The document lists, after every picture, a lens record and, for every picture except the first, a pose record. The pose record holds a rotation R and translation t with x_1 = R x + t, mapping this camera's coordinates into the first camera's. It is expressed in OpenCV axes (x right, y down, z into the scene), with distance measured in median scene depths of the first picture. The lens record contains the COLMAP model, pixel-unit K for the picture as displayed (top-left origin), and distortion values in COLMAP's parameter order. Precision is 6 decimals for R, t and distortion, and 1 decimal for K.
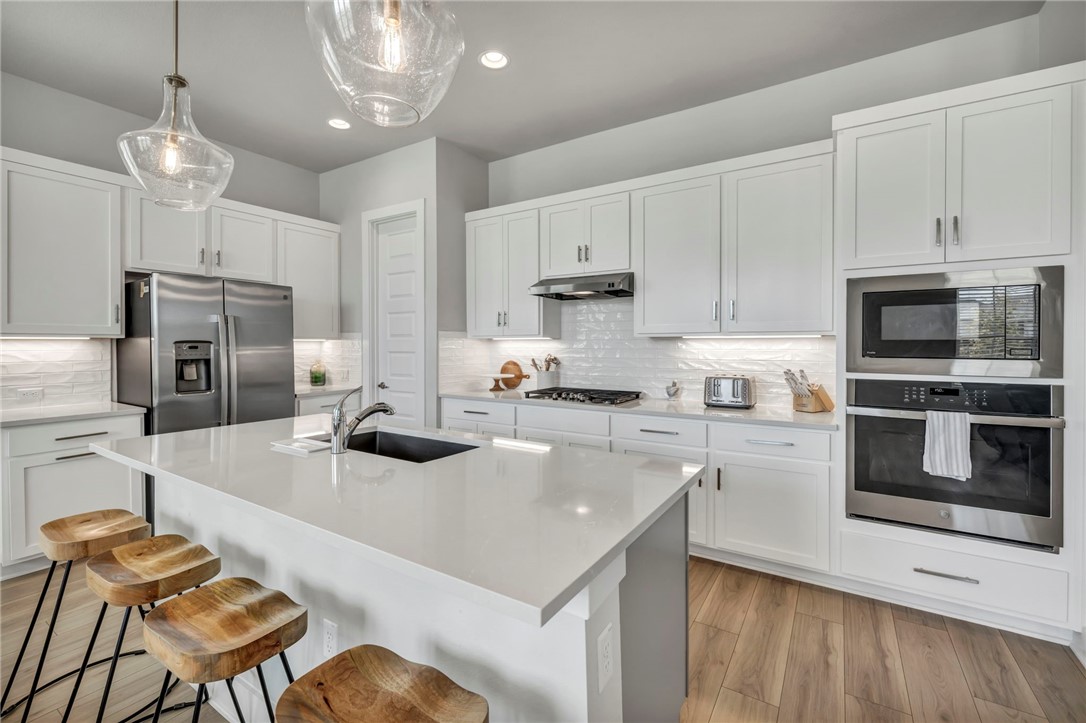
lens RADIAL K [[464.2, 0, 546.7], [0, 464.2, 344.0], [0, 0, 1]] dist [0.022563, 0.000108]
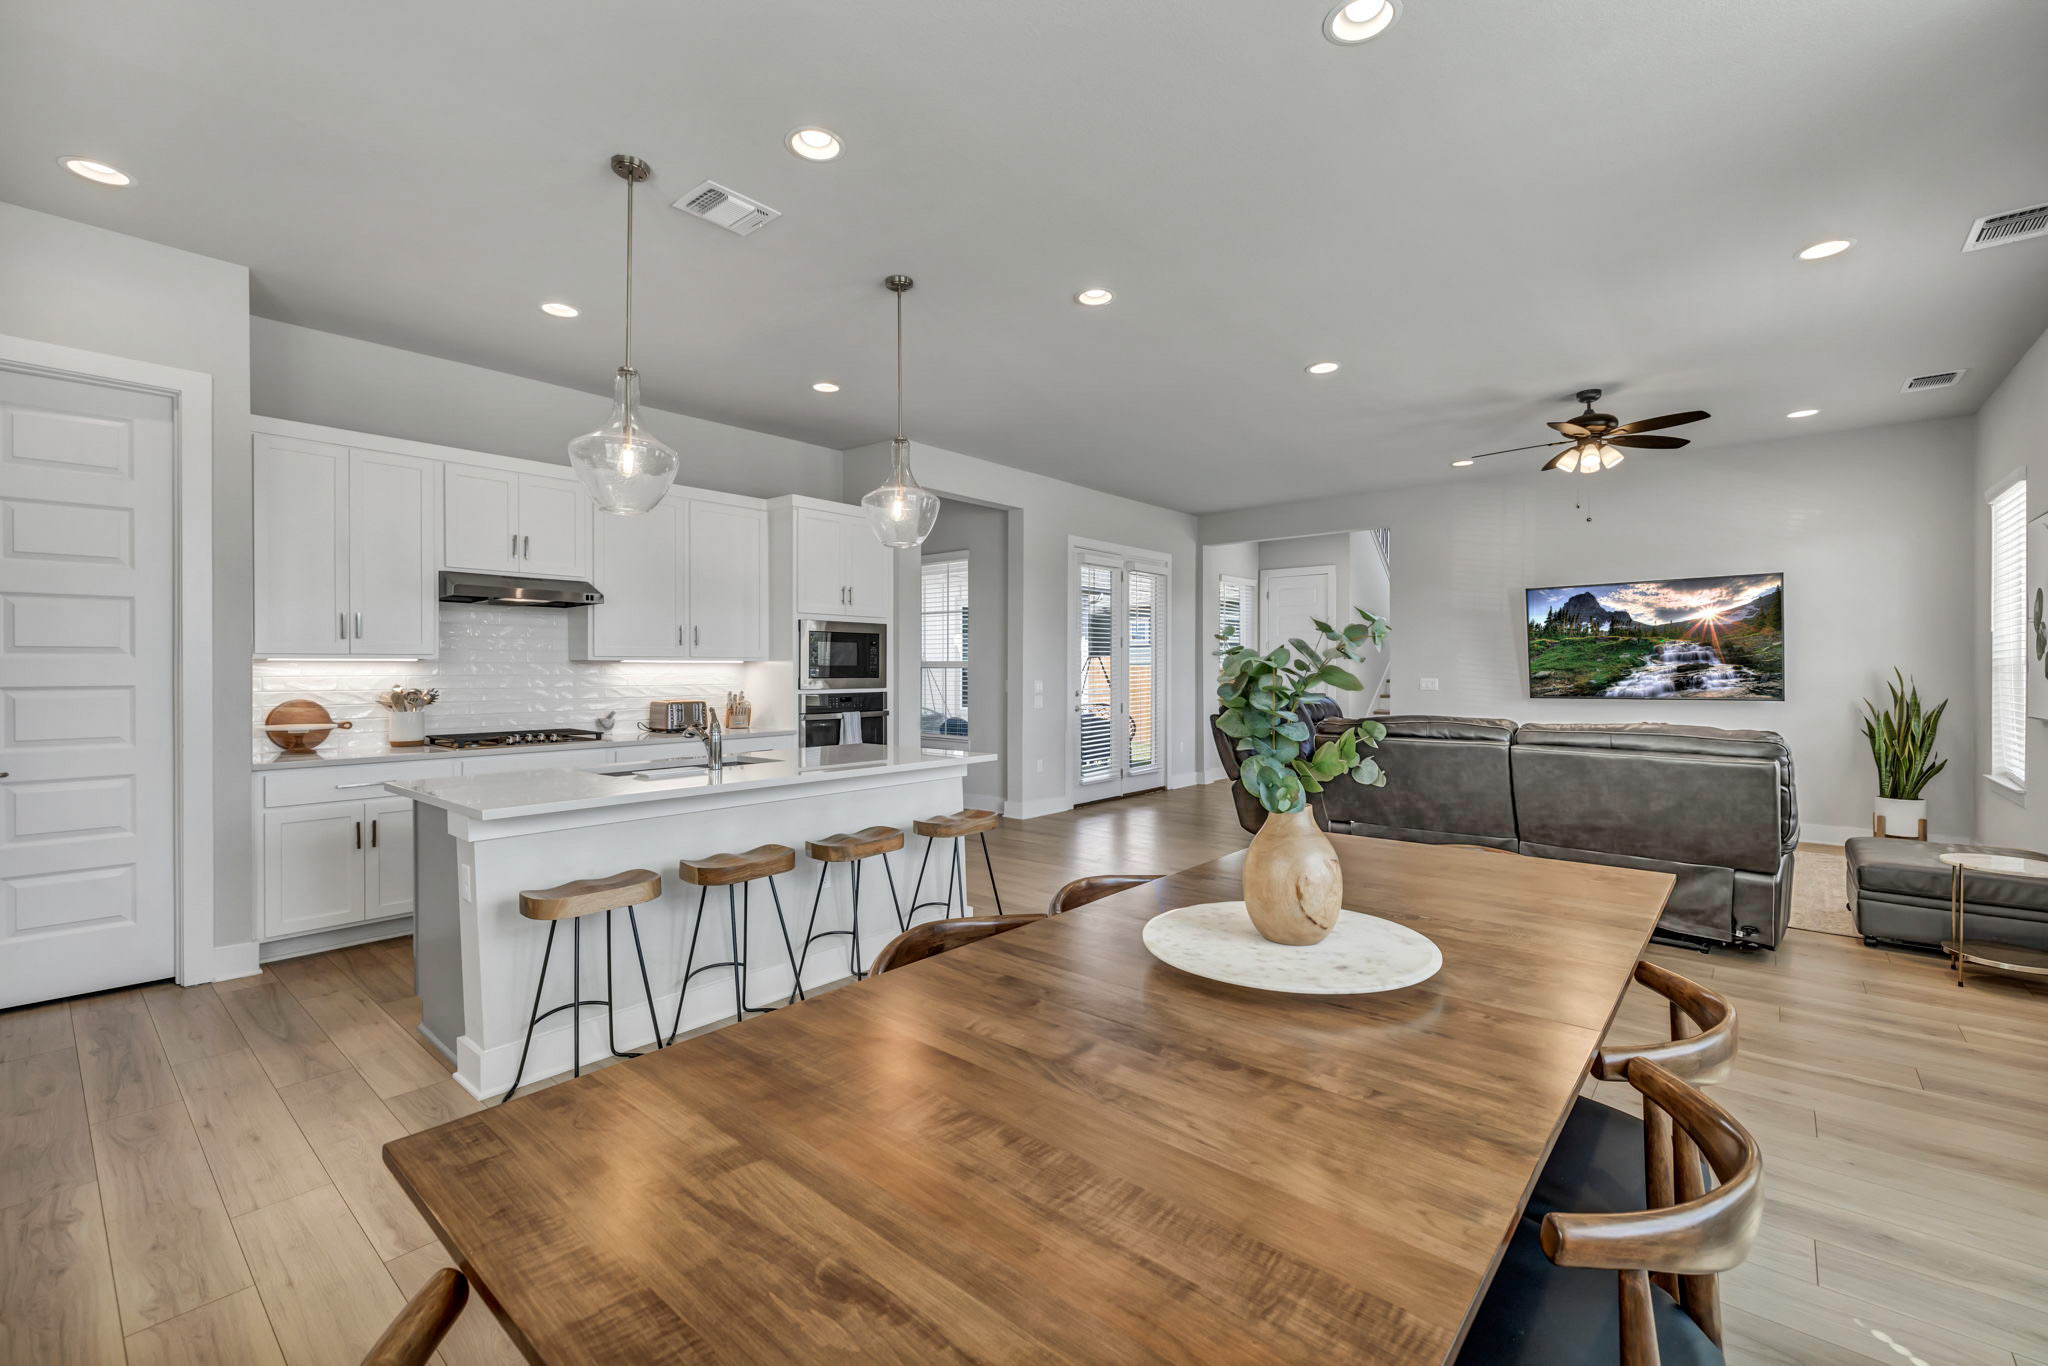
lens RADIAL K [[873.7, 0, 1017.8], [0, 873.7, 671.2], [0, 0, 1]] dist [-0.001597, 0.000000]
pose [[0.156618, -0.002228, 0.987657, -1.205205], [0.002367, 0.999995, 0.001881, 0.003450], [-0.987656, 0.002043, 0.156622, 0.005412]]
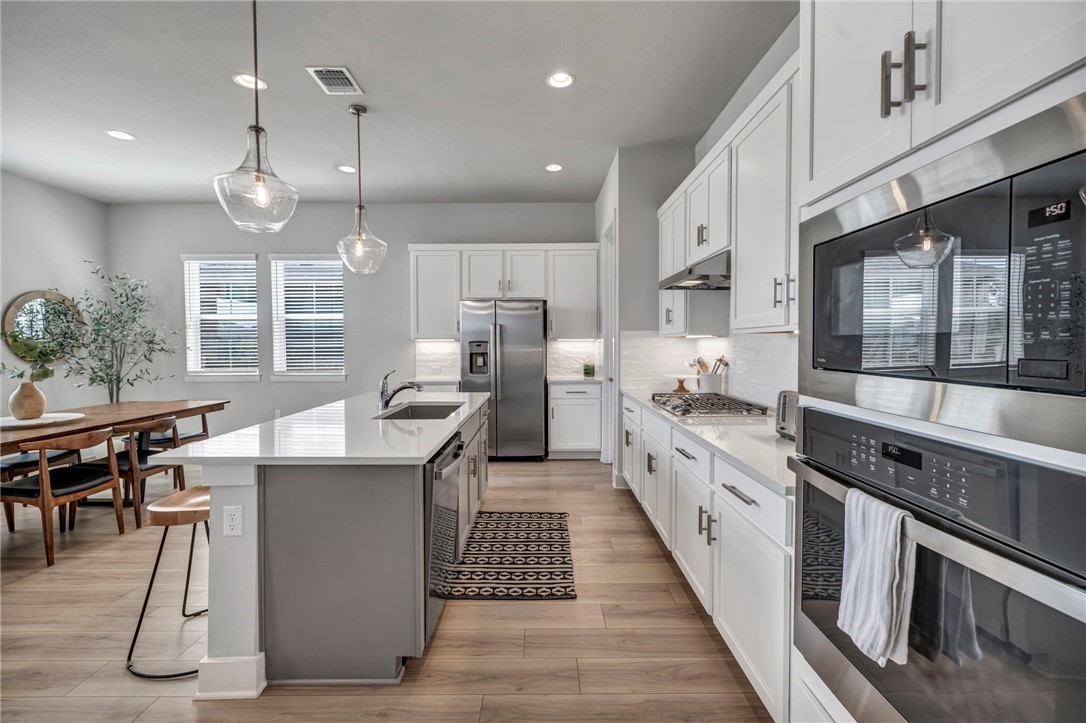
lens RADIAL K [[463.3, 0, 539.7], [0, 463.3, 355.3], [0, 0, 1]] dist [-0.001597, 0.000000]
pose [[0.539966, 0.021000, -0.841425, 0.648963], [0.003840, 0.999617, 0.027412, -0.001802], [0.841678, -0.018032, 0.539679, 0.315603]]
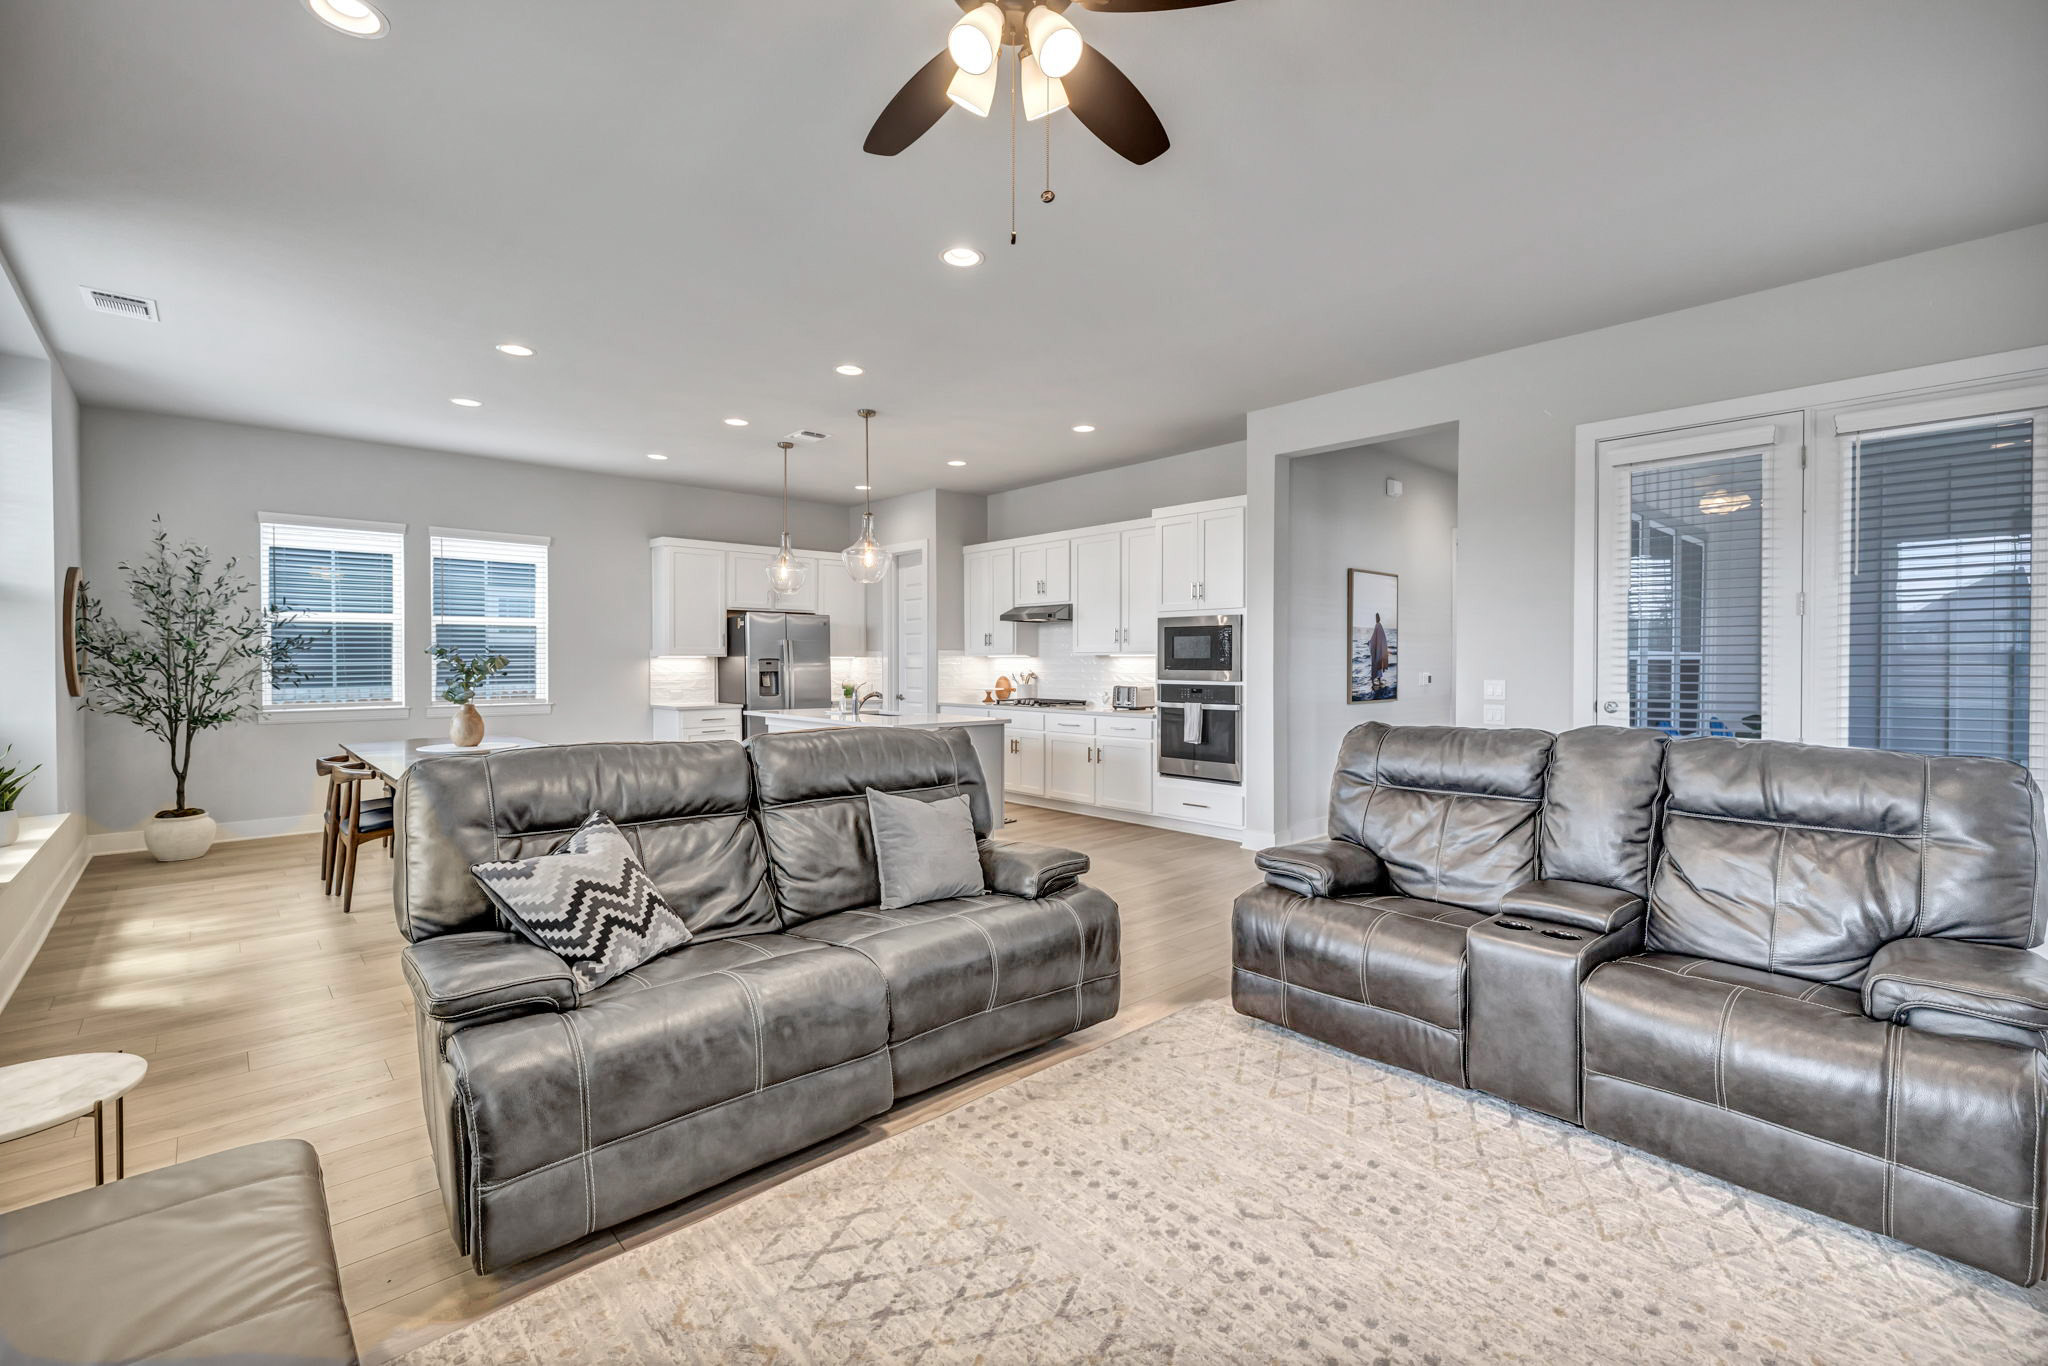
lens RADIAL K [[873.7, 0, 1017.8], [0, 873.7, 671.2], [0, 0, 1]] dist [-0.001597, 0.000000]
pose [[0.960117, 0.005741, -0.279539, 0.692183], [-0.003056, 0.999945, 0.010039, 0.004222], [0.279582, -0.008784, 0.960082, -1.285721]]
